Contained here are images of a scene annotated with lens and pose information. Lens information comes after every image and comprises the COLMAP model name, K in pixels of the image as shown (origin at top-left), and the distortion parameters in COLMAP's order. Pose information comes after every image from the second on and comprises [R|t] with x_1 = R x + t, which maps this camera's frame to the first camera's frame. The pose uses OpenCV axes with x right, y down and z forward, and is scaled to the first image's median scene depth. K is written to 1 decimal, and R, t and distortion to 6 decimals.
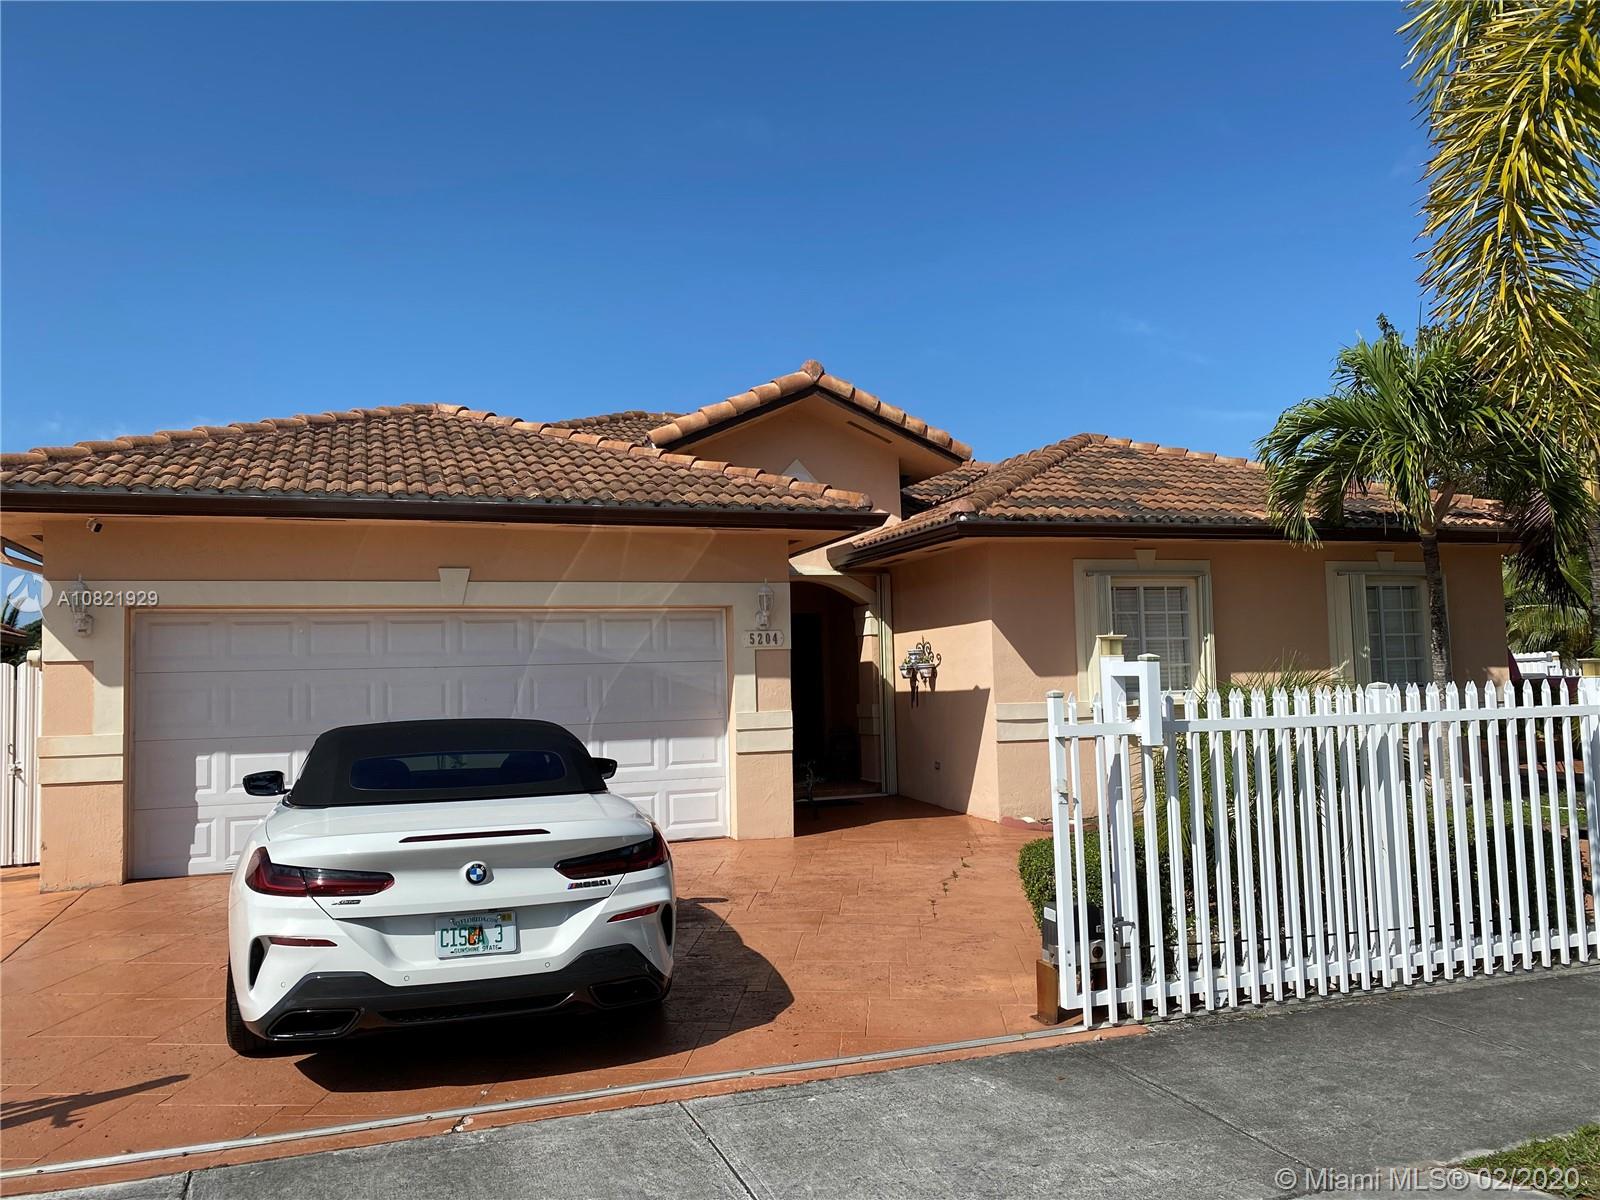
lens RADIAL K [[1219.0, 0, 800.4], [0, 1219.0, 600.0], [0, 0, 1]] dist [0.035569, -0.003942]
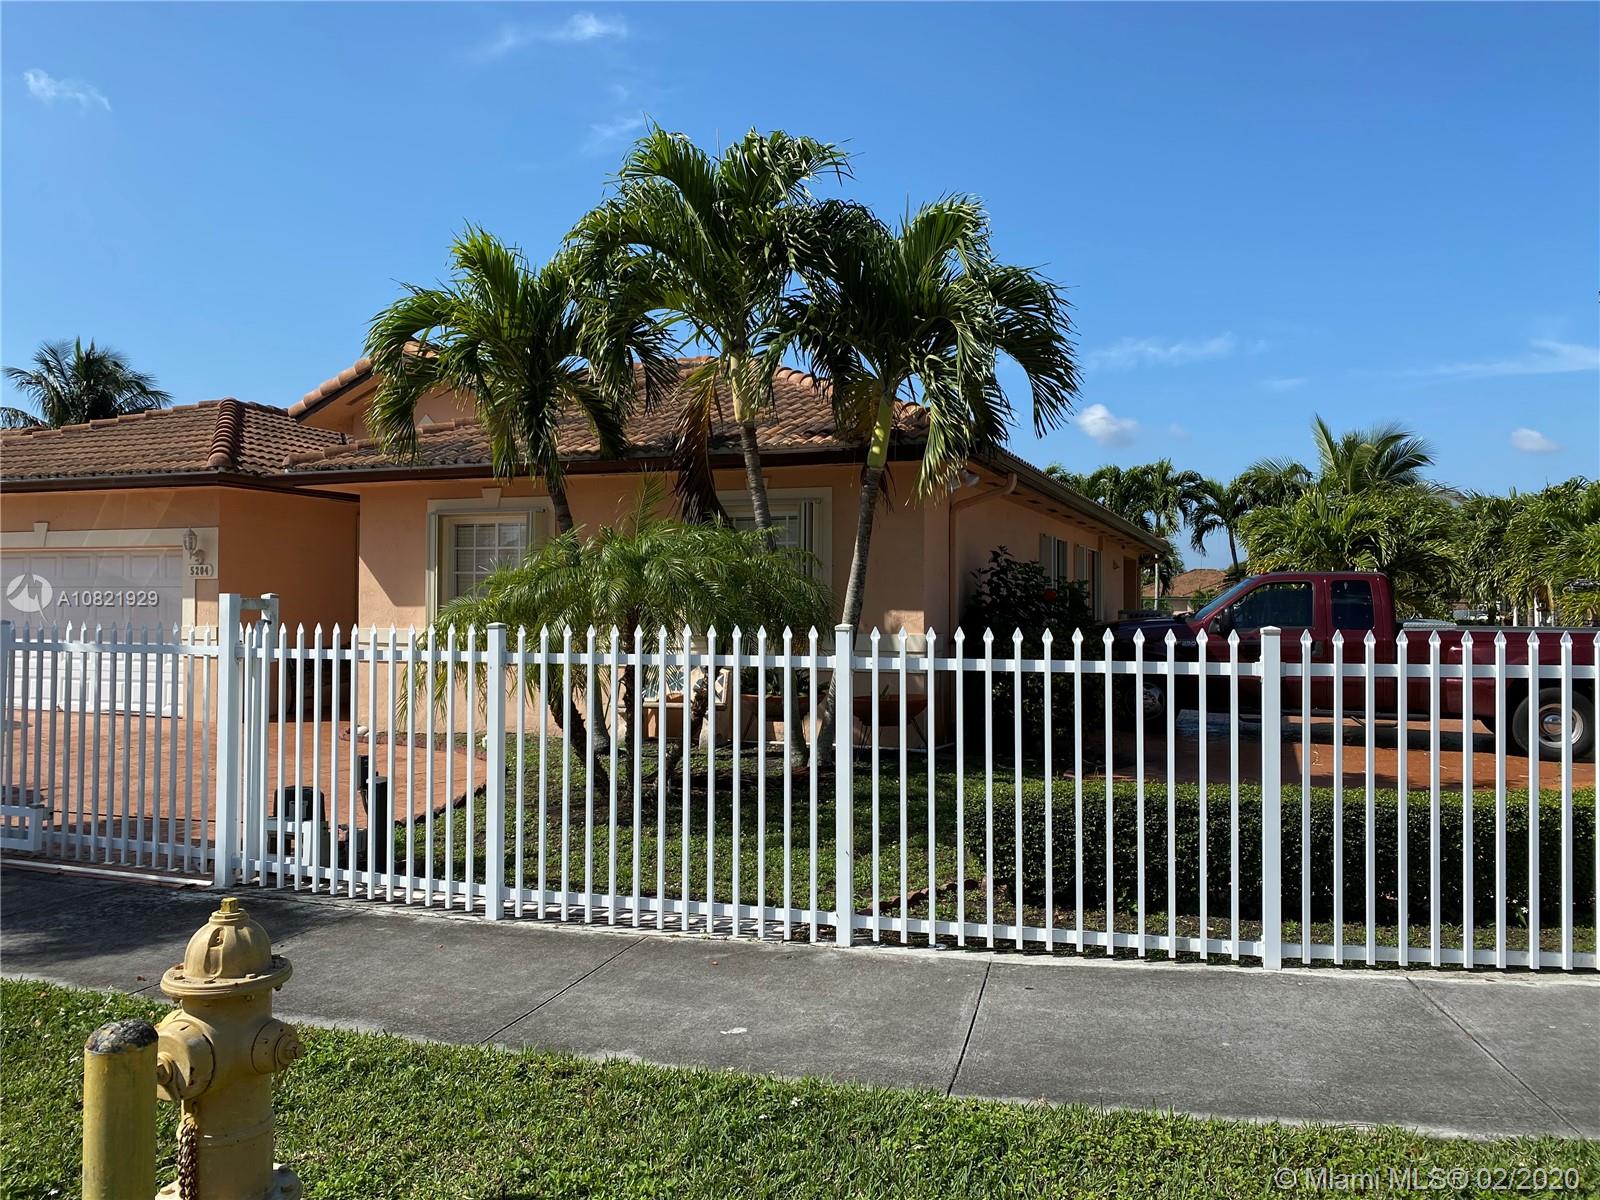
lens RADIAL K [[1219.0, 0, 800.3], [0, 1219.0, 598.7], [0, 0, 1]] dist [0.035569, -0.003942]
pose [[0.791534, 0.026204, -0.610564, 1.295323], [0.024077, 0.996967, 0.074002, -0.020745], [0.610651, -0.073276, 0.788502, 0.354378]]
